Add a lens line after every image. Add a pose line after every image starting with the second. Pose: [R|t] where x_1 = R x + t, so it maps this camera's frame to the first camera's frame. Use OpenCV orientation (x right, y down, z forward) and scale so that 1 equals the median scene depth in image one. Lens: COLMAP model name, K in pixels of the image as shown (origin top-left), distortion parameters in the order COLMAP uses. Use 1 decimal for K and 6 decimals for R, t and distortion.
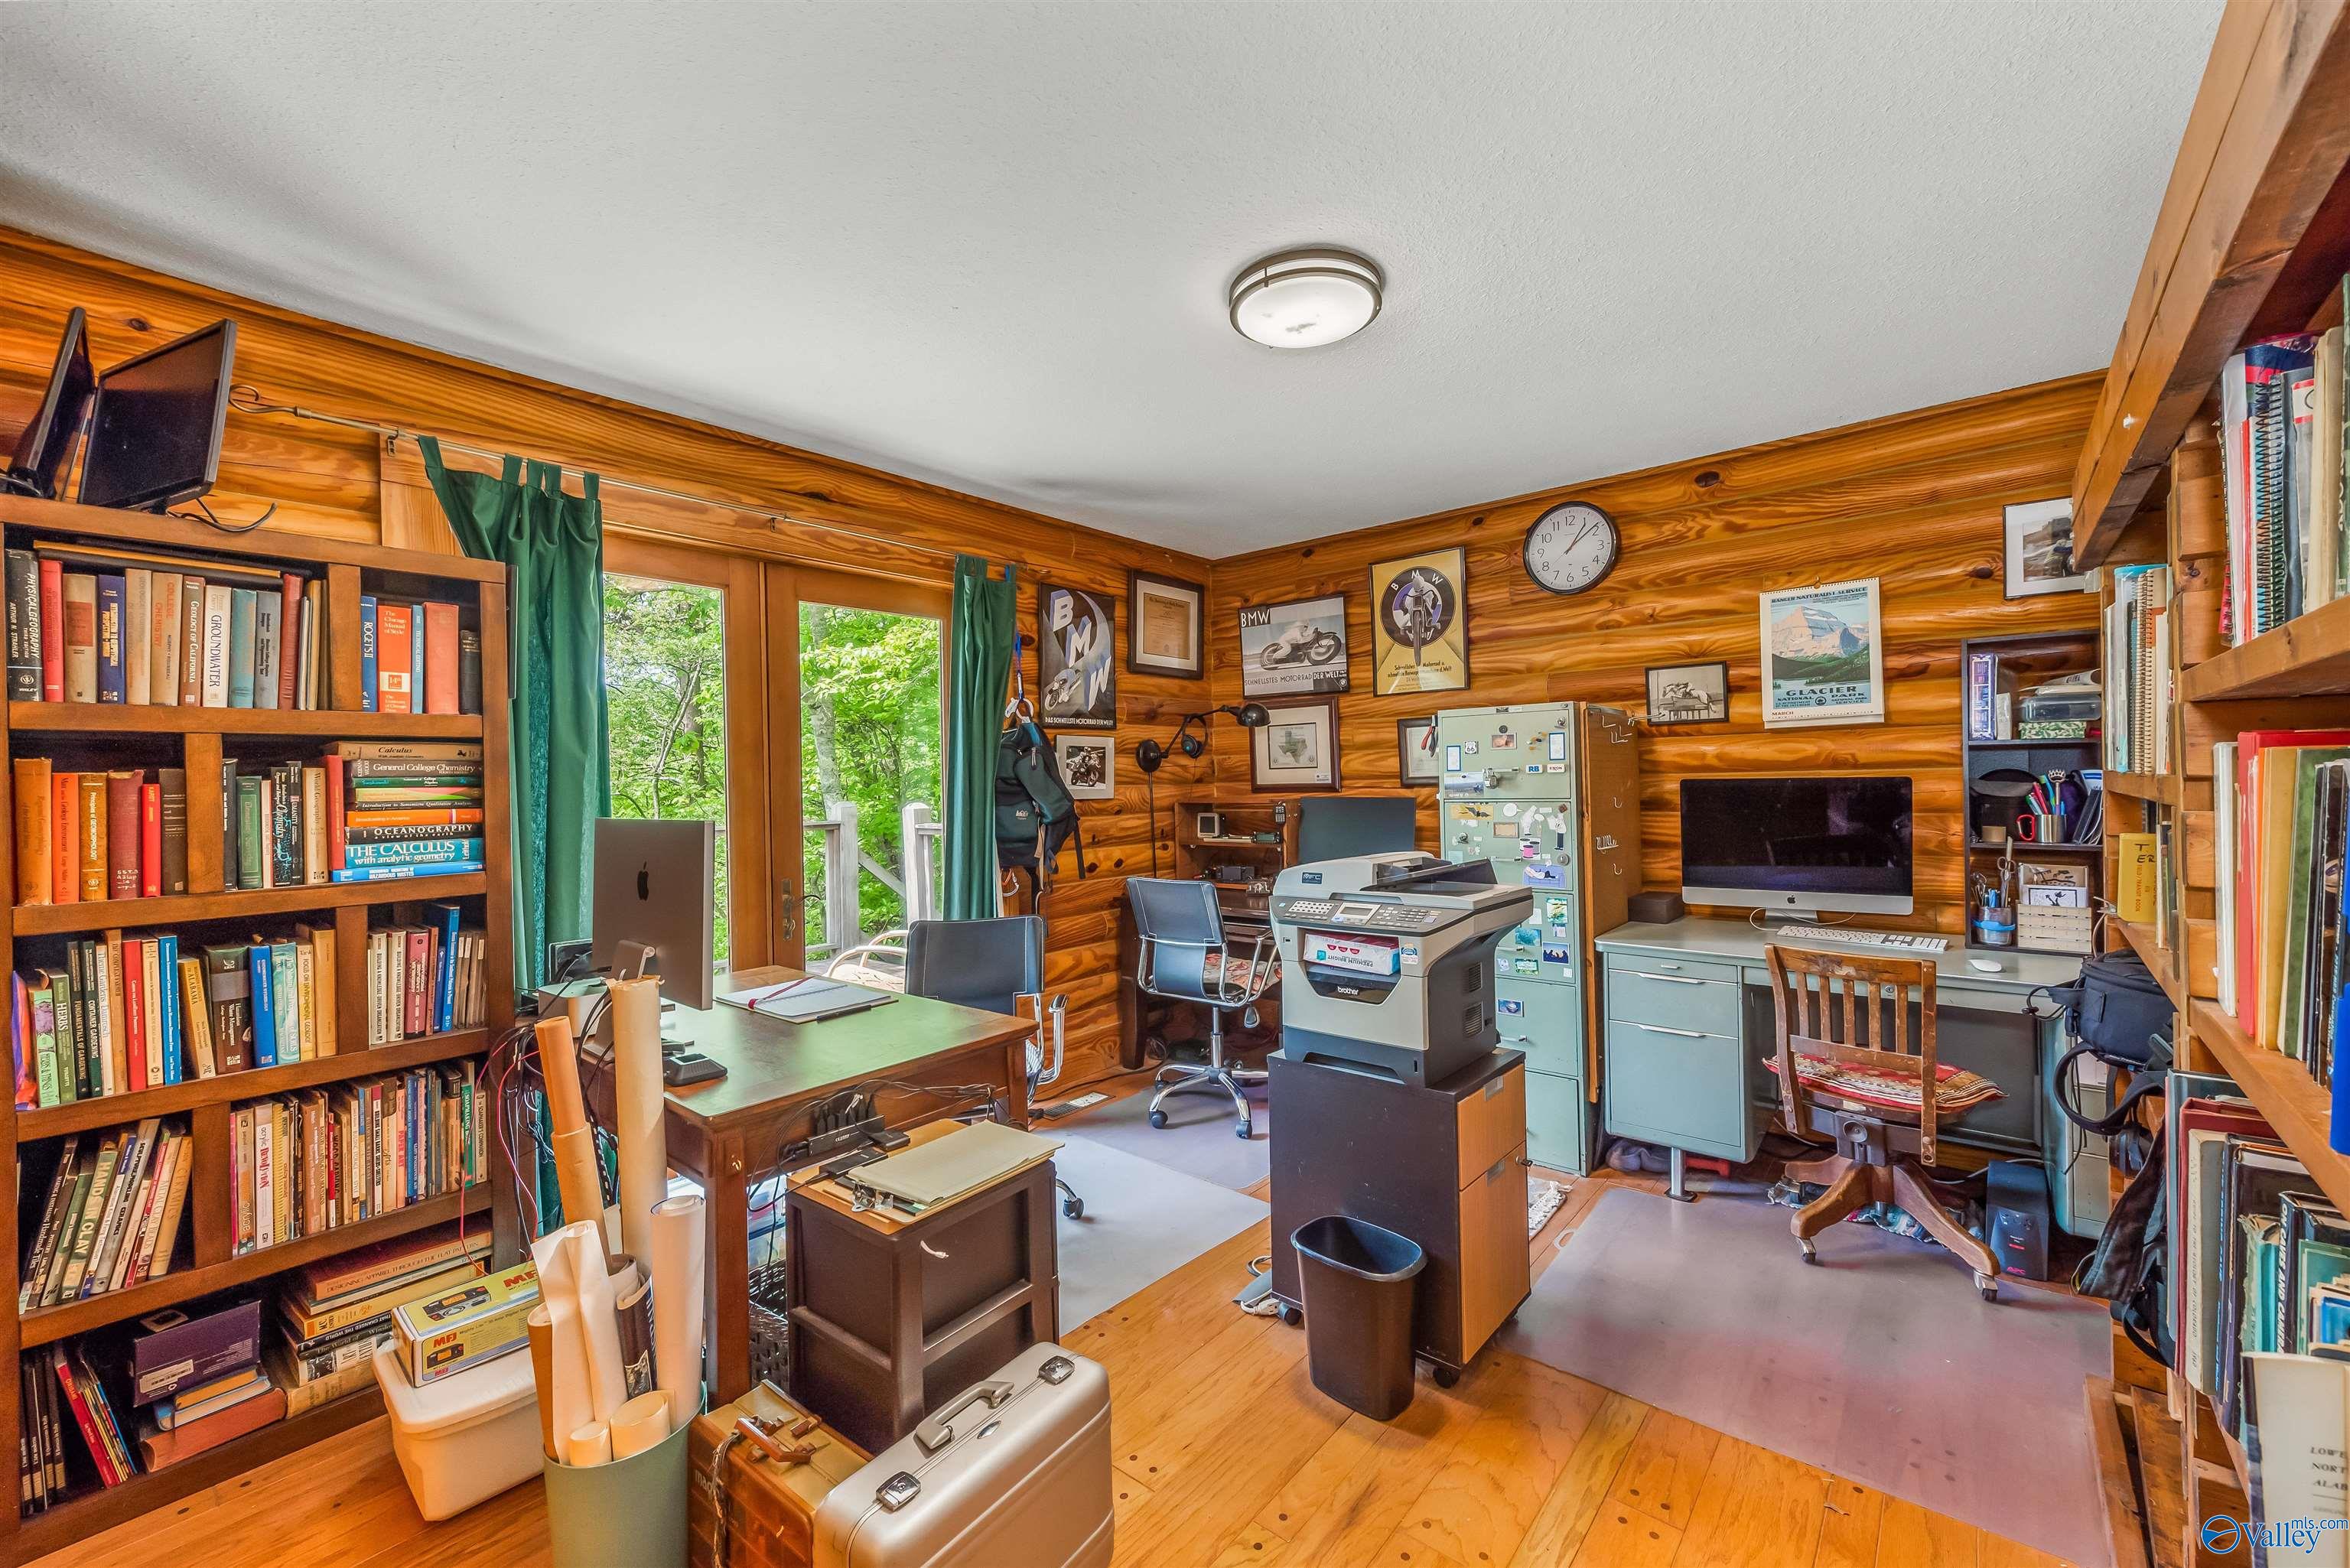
lens RADIAL K [[918.6, 0, 1195.1], [0, 918.6, 806.2], [0, 0, 1]] dist [0.002537, -0.000292]
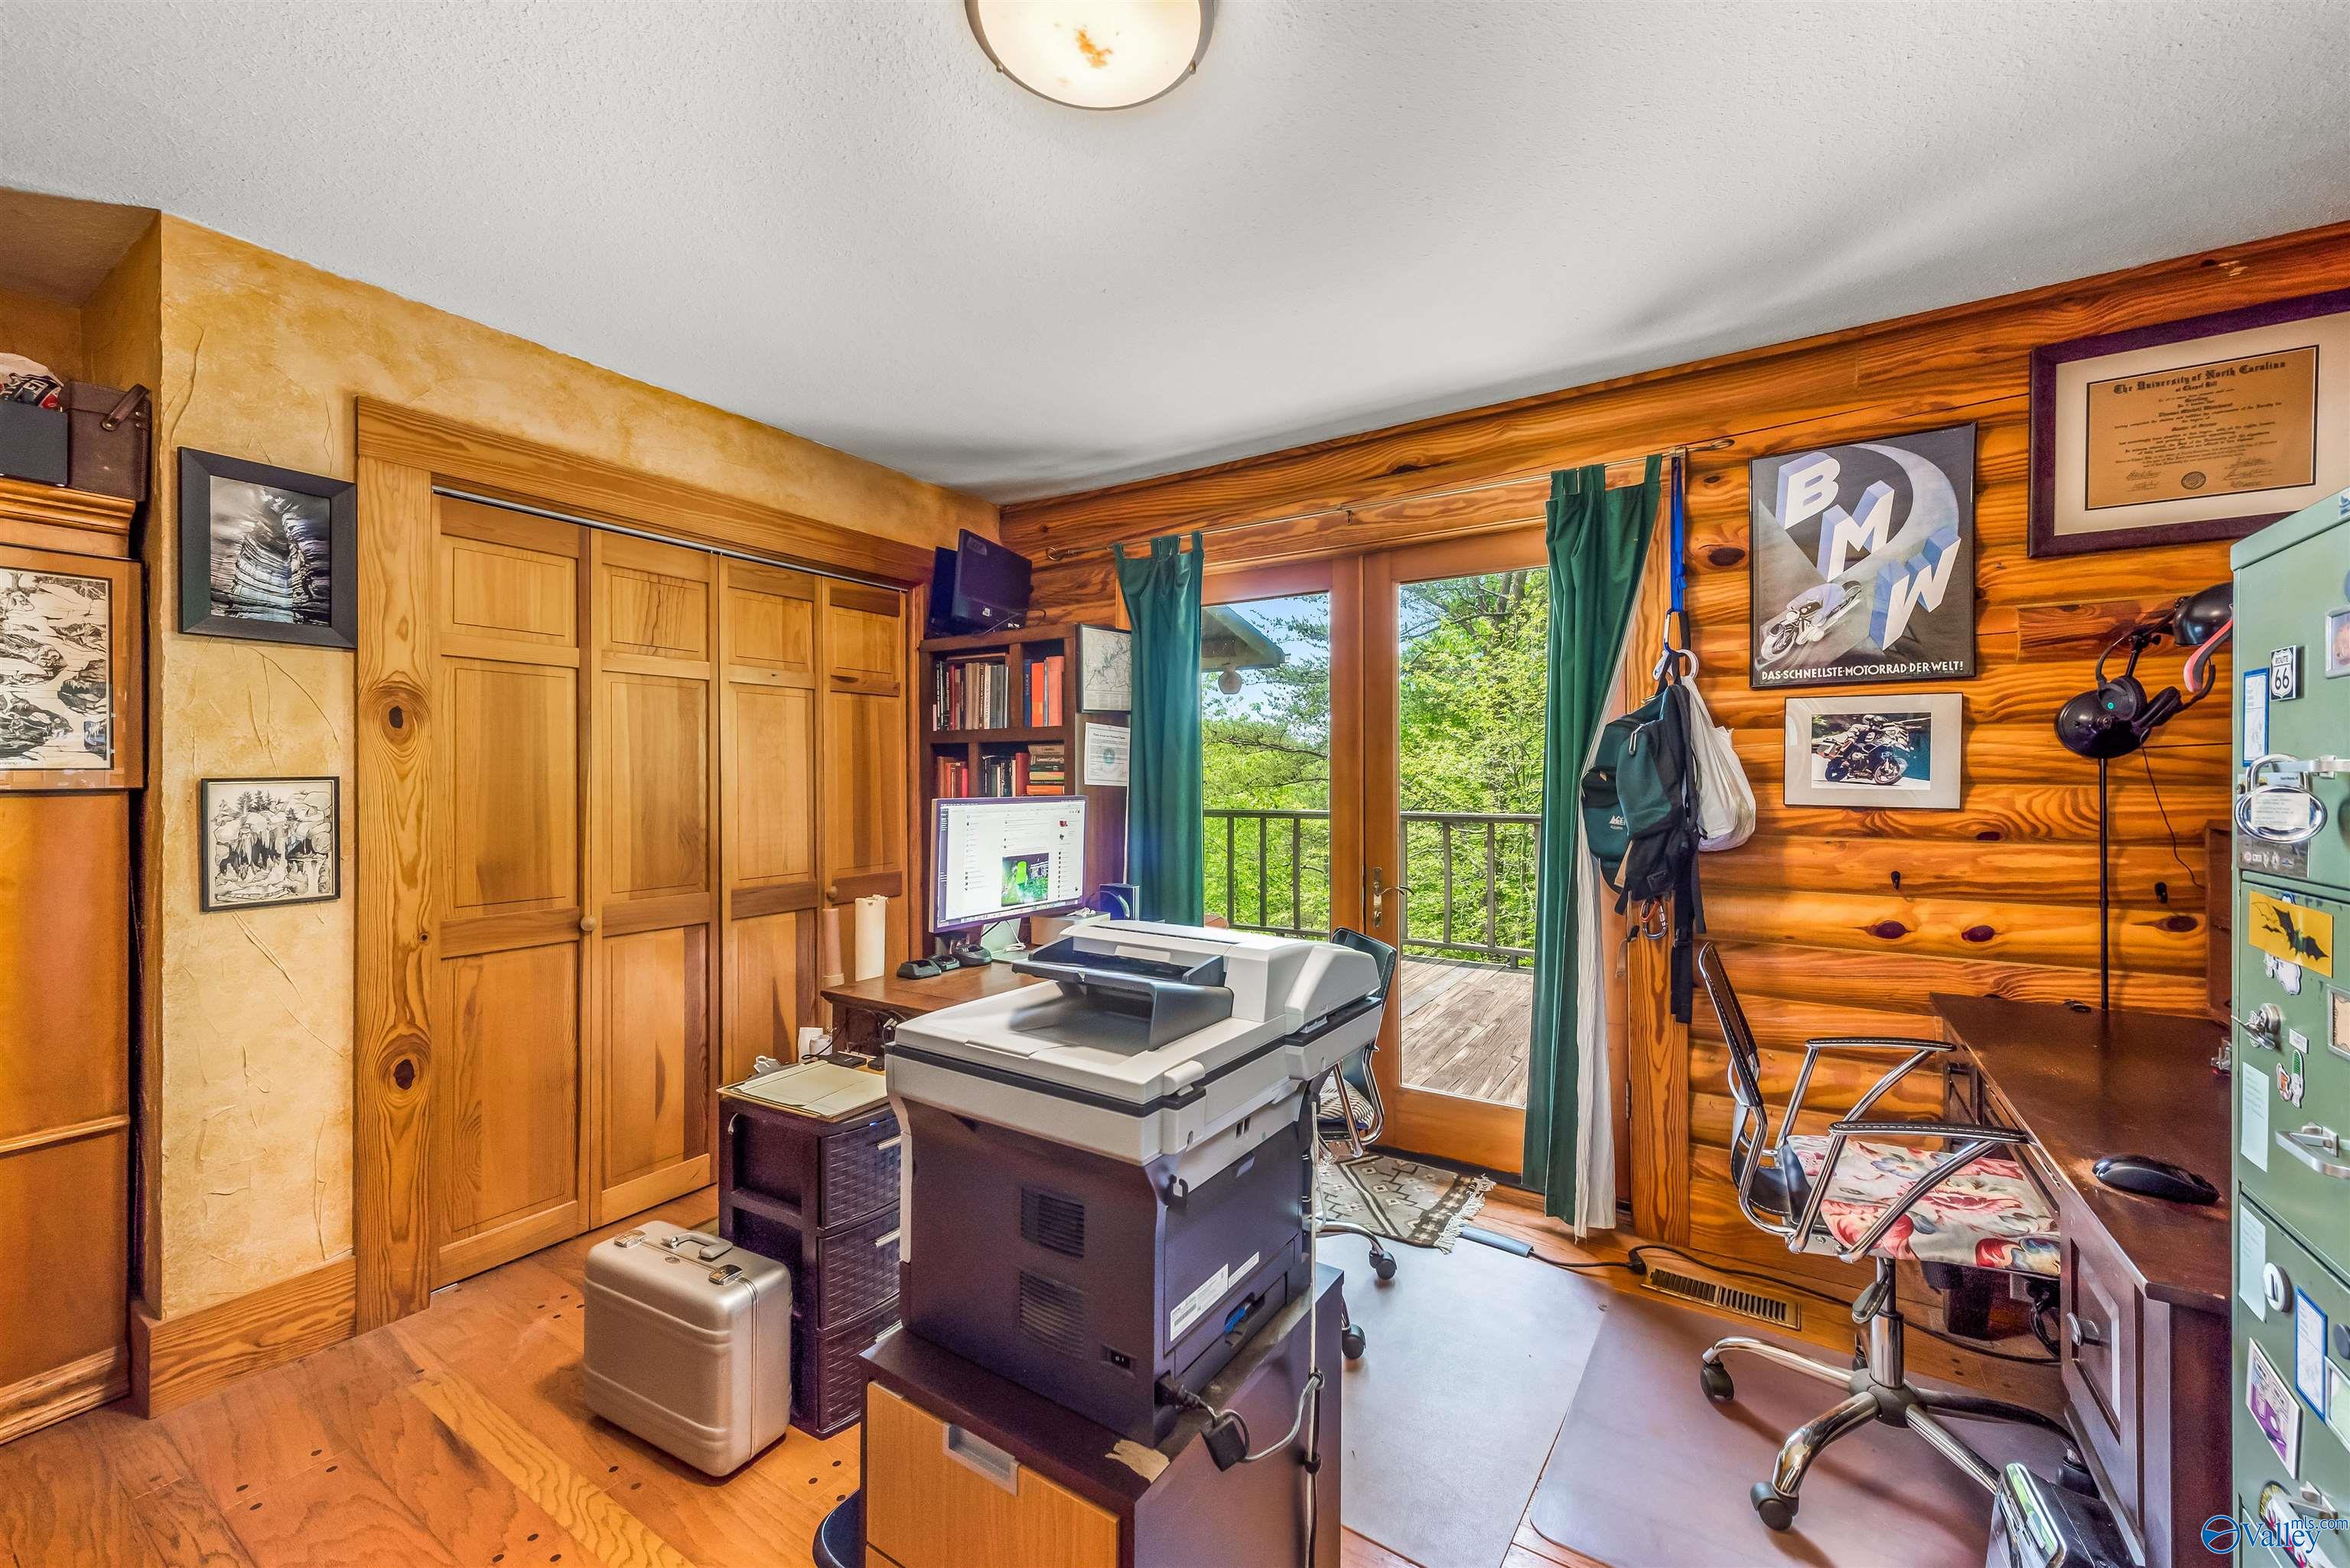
lens RADIAL K [[918.6, 0, 1195.1], [0, 918.6, 806.2], [0, 0, 1]] dist [0.002537, -0.000292]
pose [[0.129922, 0.043993, -0.990548, 0.398003], [-0.036057, 0.998564, 0.039619, -0.016068], [0.990868, 0.030568, 0.131322, 0.522484]]
